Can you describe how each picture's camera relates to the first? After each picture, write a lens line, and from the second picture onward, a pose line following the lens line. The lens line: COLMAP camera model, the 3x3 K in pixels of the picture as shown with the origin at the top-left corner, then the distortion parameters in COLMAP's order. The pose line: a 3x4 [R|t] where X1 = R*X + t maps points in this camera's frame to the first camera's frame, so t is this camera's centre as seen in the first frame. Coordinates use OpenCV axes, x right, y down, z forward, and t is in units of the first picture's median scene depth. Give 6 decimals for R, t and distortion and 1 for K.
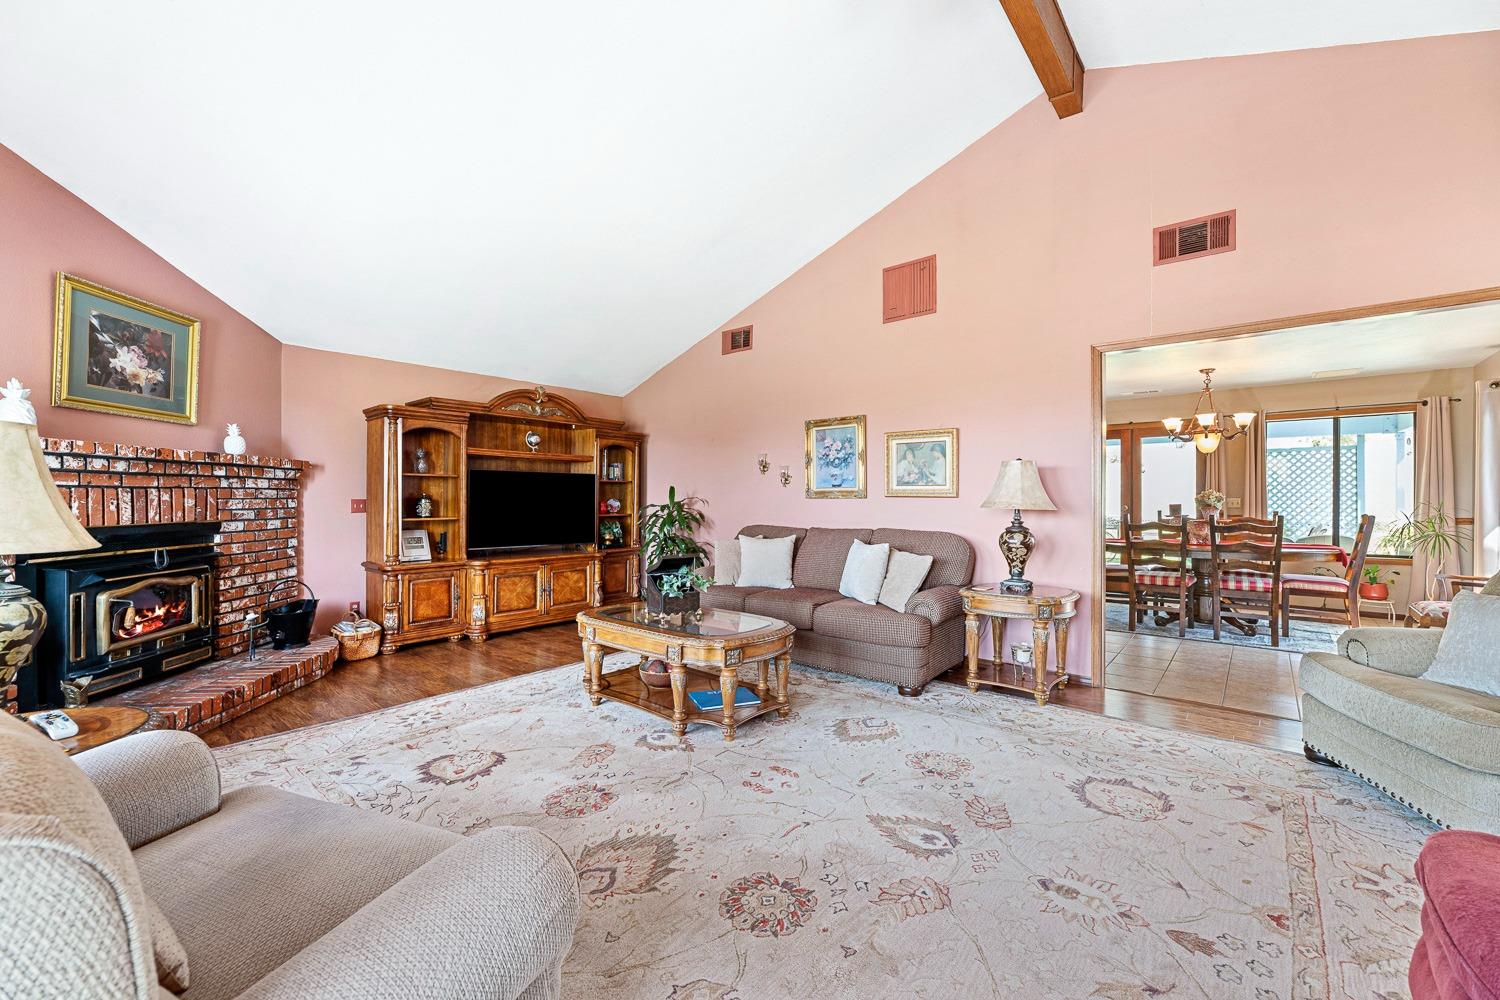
lens RADIAL K [[608.6, 0, 769.8], [0, 608.6, 498.1], [0, 0, 1]] dist [-0.002384, 0.001101]
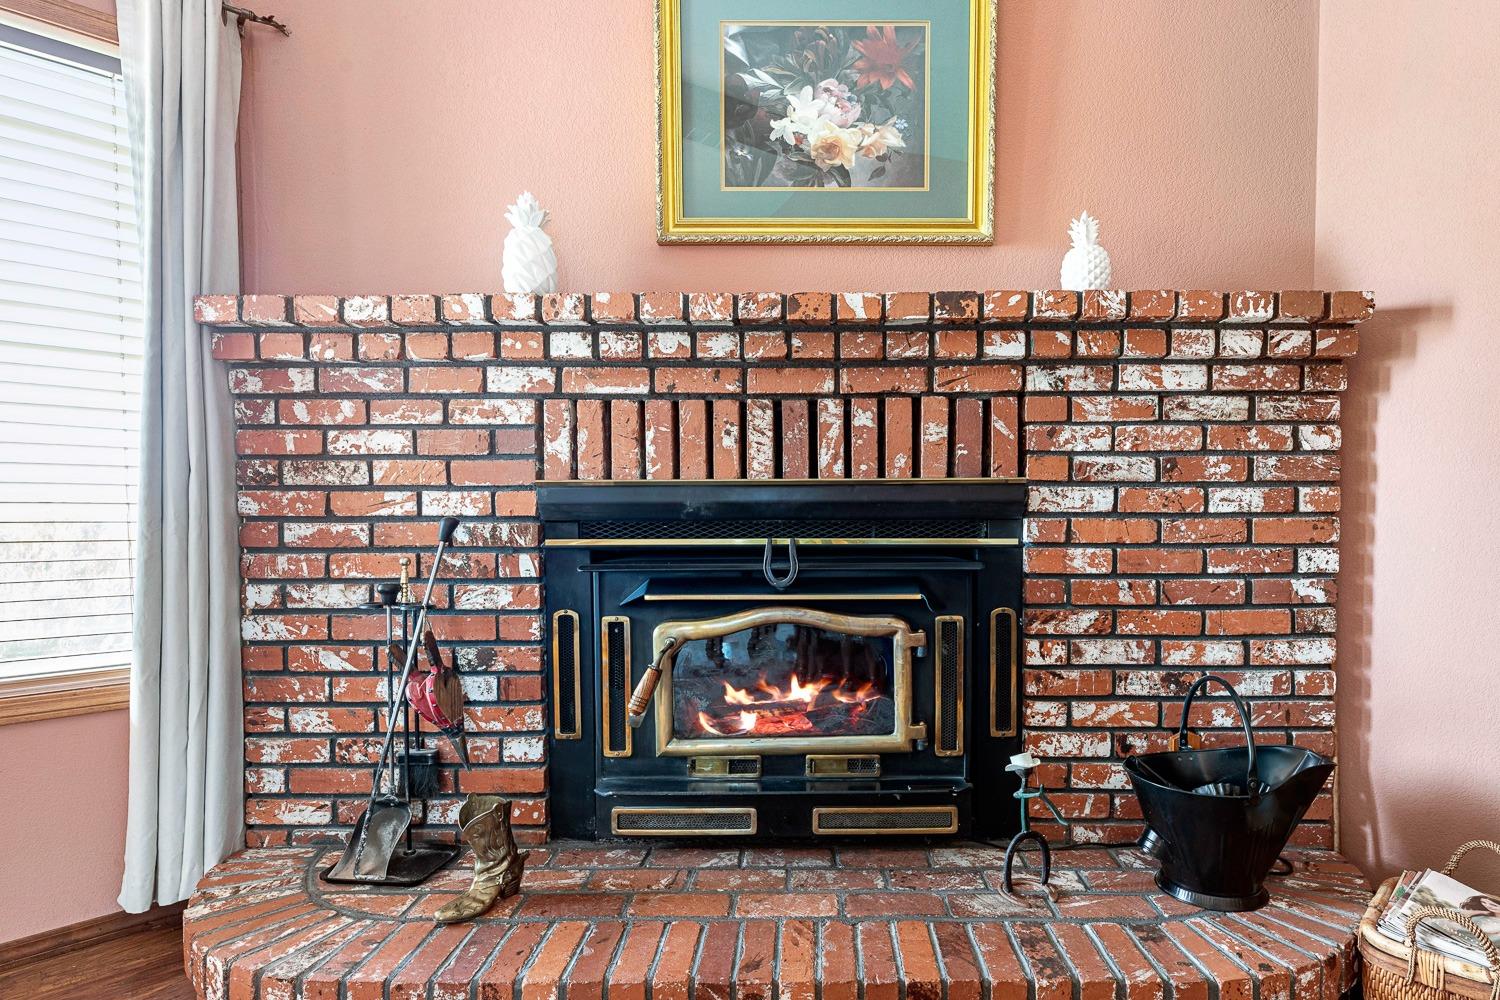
lens RADIAL K [[783.6, 0, 788.6], [0, 783.6, 535.9], [0, 0, 1]] dist [-0.002760, -0.001570]
pose [[-0.107565, 0.036668, -0.993522, -0.411436], [0.001067, 0.999323, 0.036766, 0.053300], [0.994198, 0.002895, -0.107531, 0.912990]]
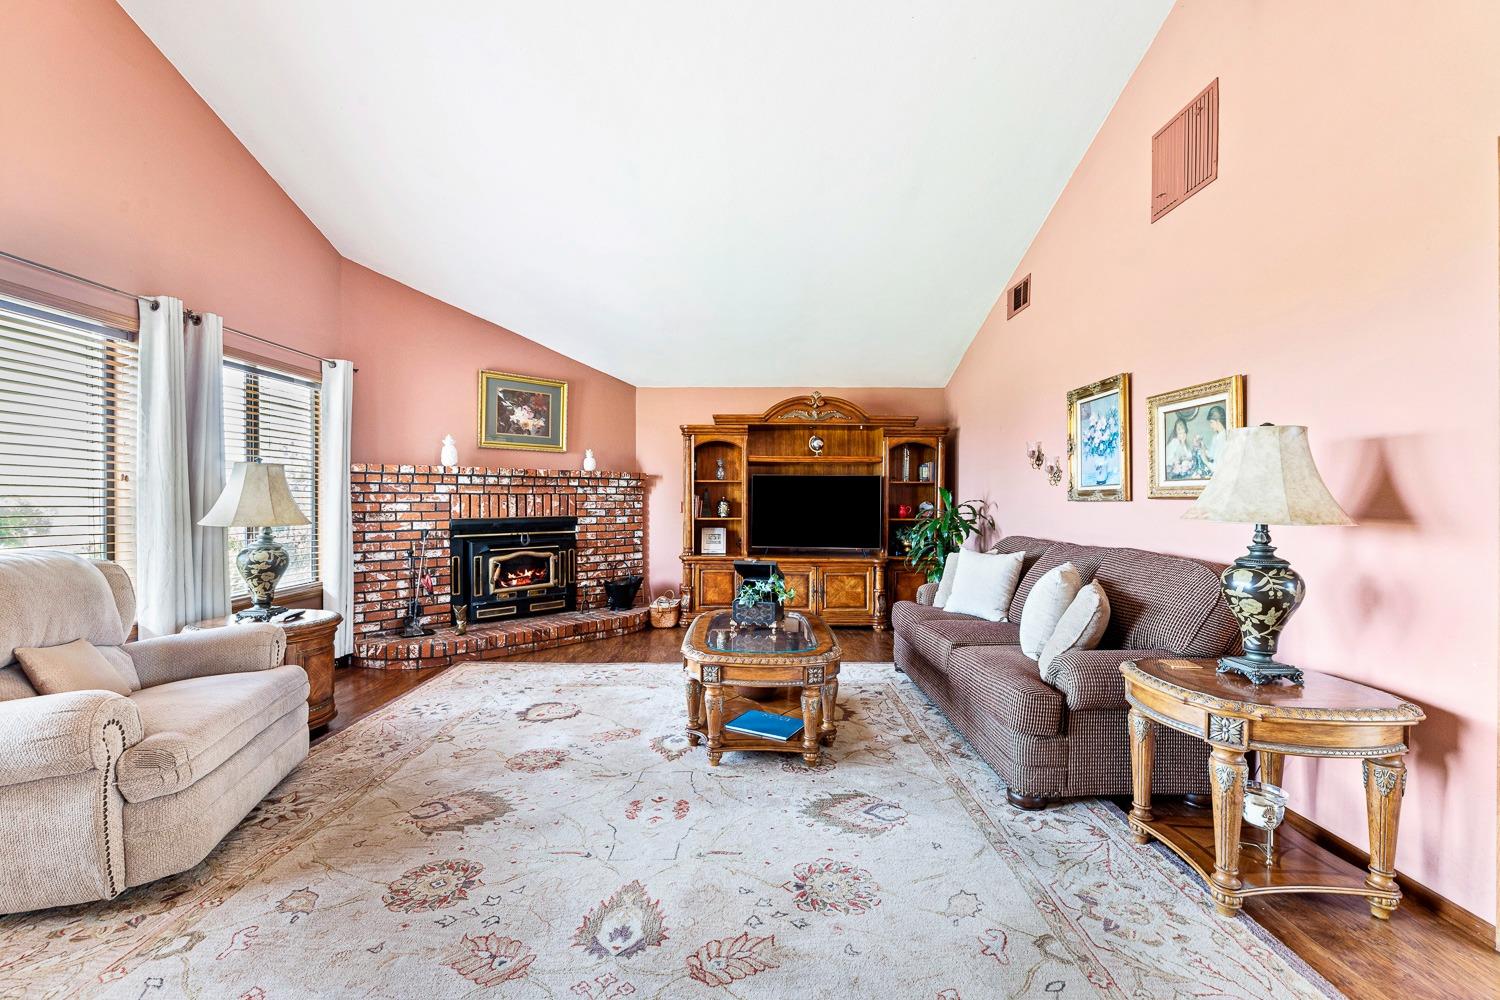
lens RADIAL K [[641.5, 0, 743.8], [0, 641.5, 502.1], [0, 0, 1]] dist [-0.008774, 0.000461]
pose [[0.634380, 0.001689, -0.773019, 0.552686], [-0.000258, 0.999998, 0.001974, 0.000045], [0.773021, -0.001053, 0.634379, 0.330274]]
